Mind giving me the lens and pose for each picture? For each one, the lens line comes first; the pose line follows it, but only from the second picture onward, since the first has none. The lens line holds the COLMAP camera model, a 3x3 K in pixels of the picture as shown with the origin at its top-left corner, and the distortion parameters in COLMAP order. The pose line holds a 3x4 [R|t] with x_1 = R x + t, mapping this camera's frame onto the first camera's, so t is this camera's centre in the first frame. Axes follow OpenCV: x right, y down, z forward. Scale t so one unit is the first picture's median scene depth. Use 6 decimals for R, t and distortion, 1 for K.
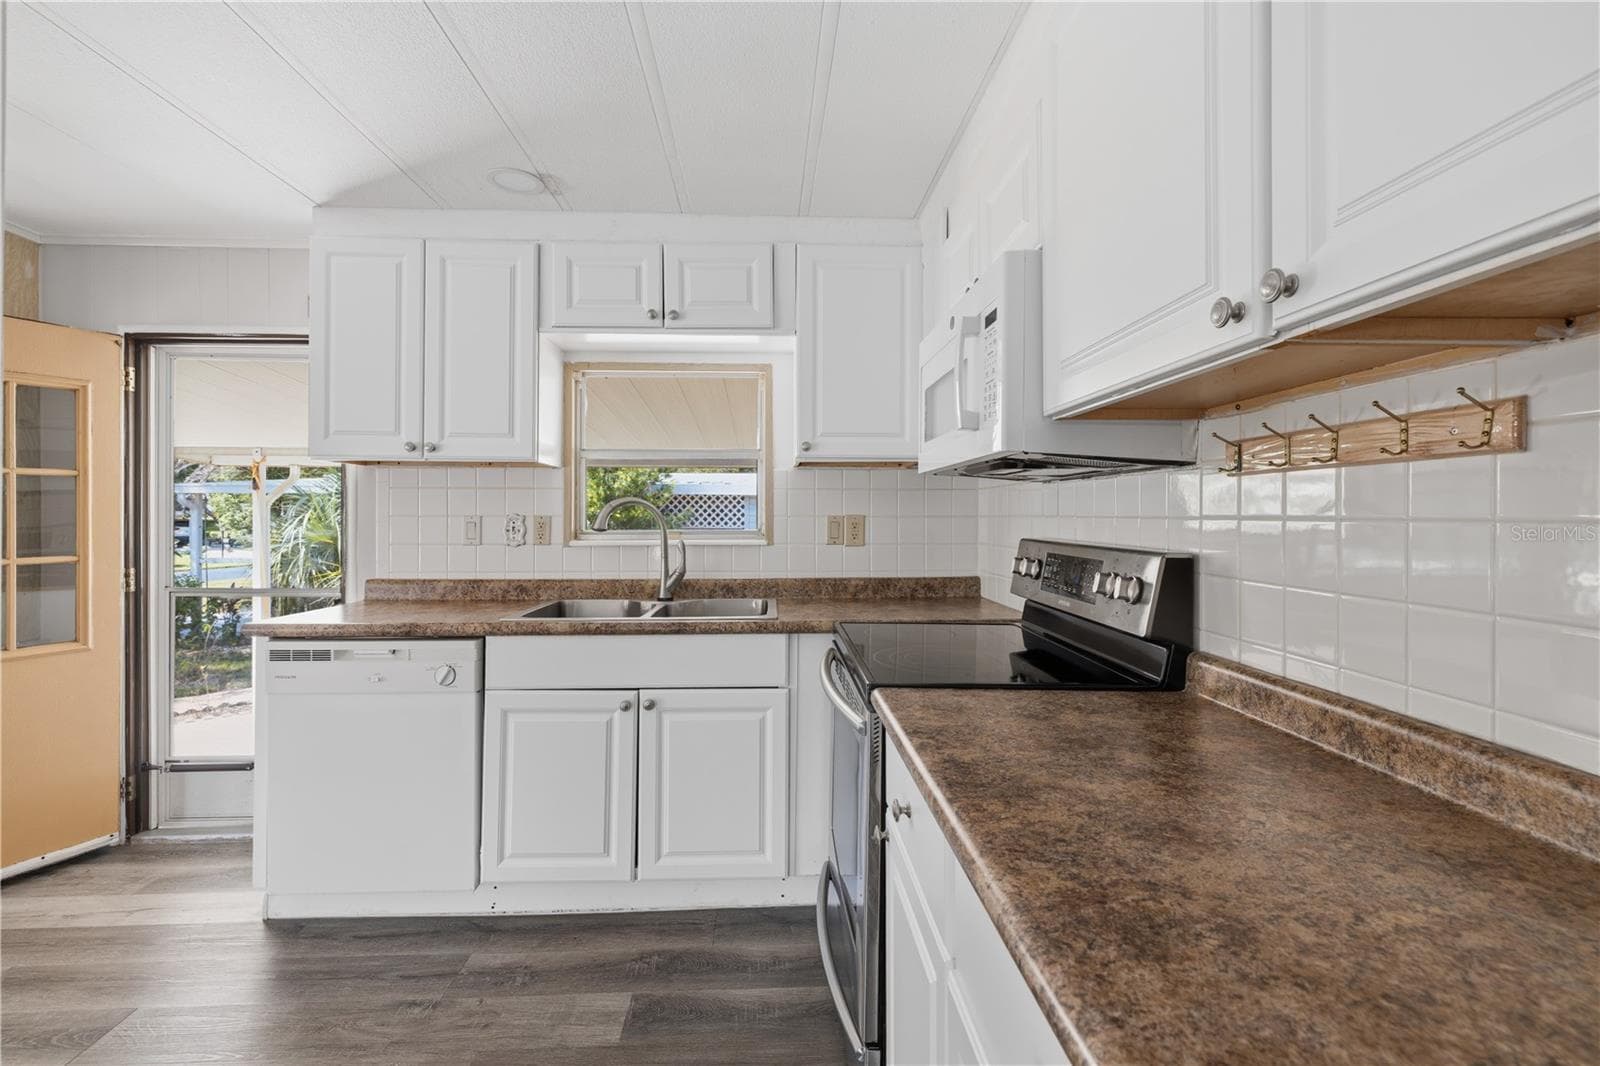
lens RADIAL K [[672.4, 0, 798.0], [0, 672.4, 516.9], [0, 0, 1]] dist [0.002724, 0.000481]
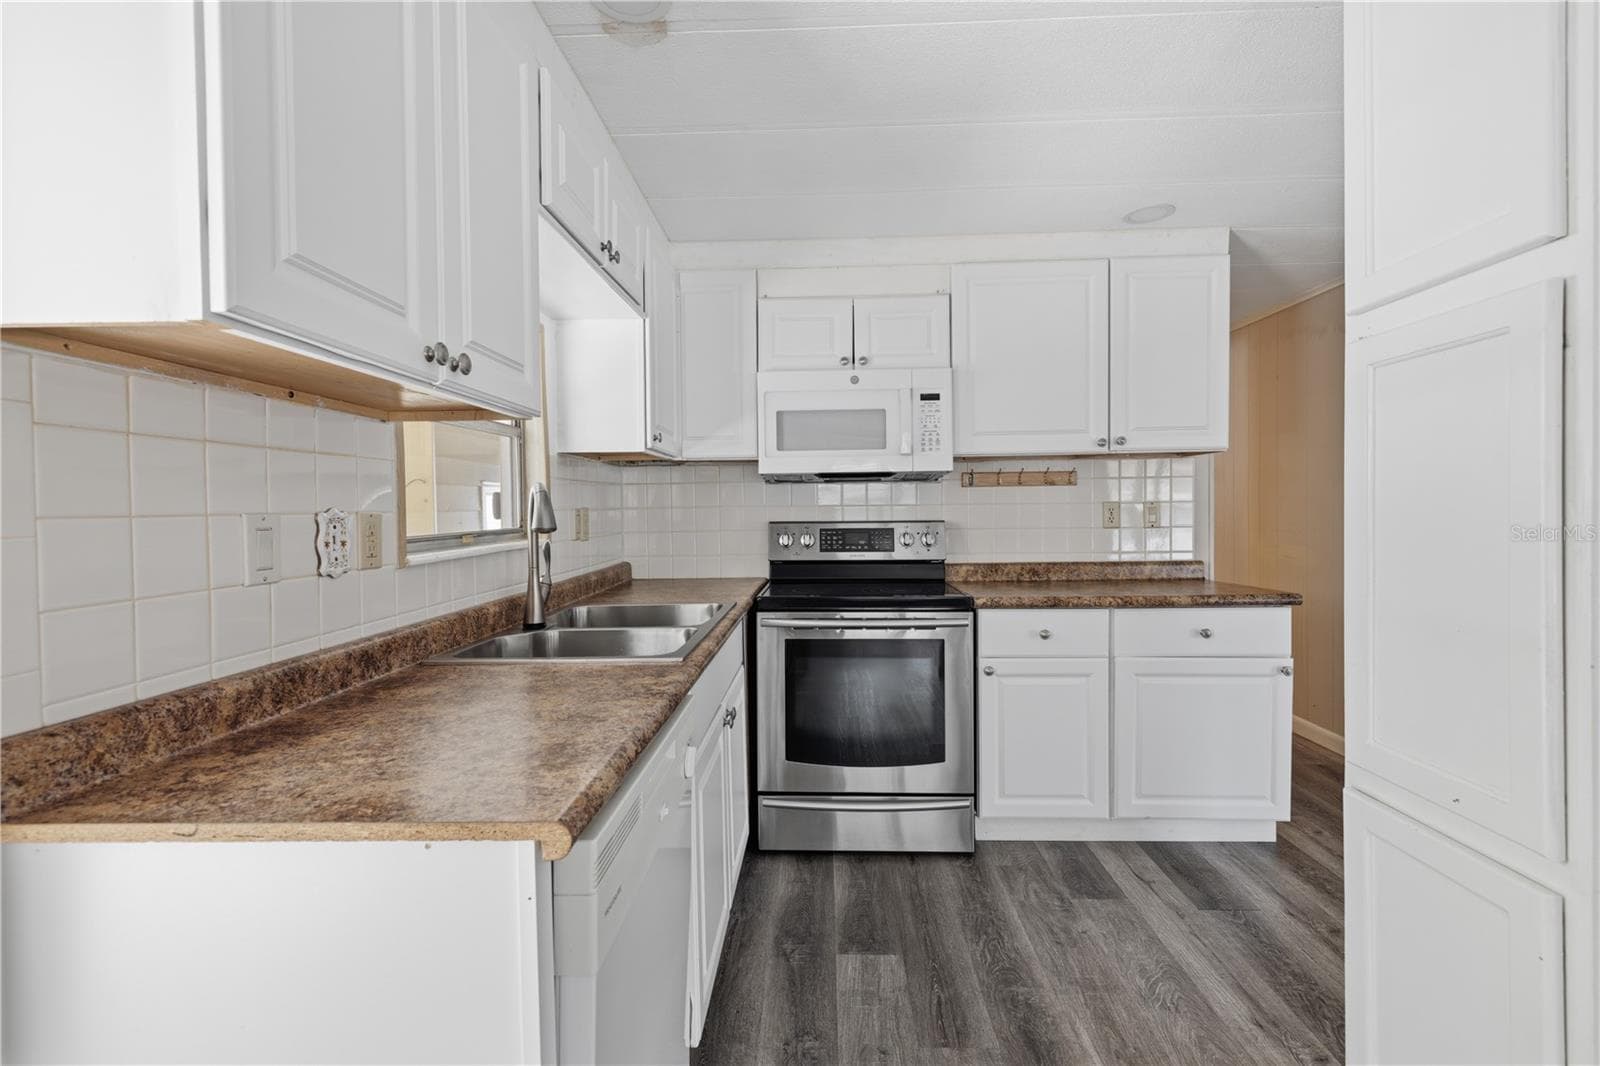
lens RADIAL K [[672.4, 0, 798.0], [0, 672.4, 516.9], [0, 0, 1]] dist [0.002724, 0.000481]
pose [[-0.996275, -0.001372, 0.086226, -0.217719], [-0.000720, 0.999971, 0.007595, 0.022915], [-0.086234, 0.007505, -0.996247, 2.313570]]
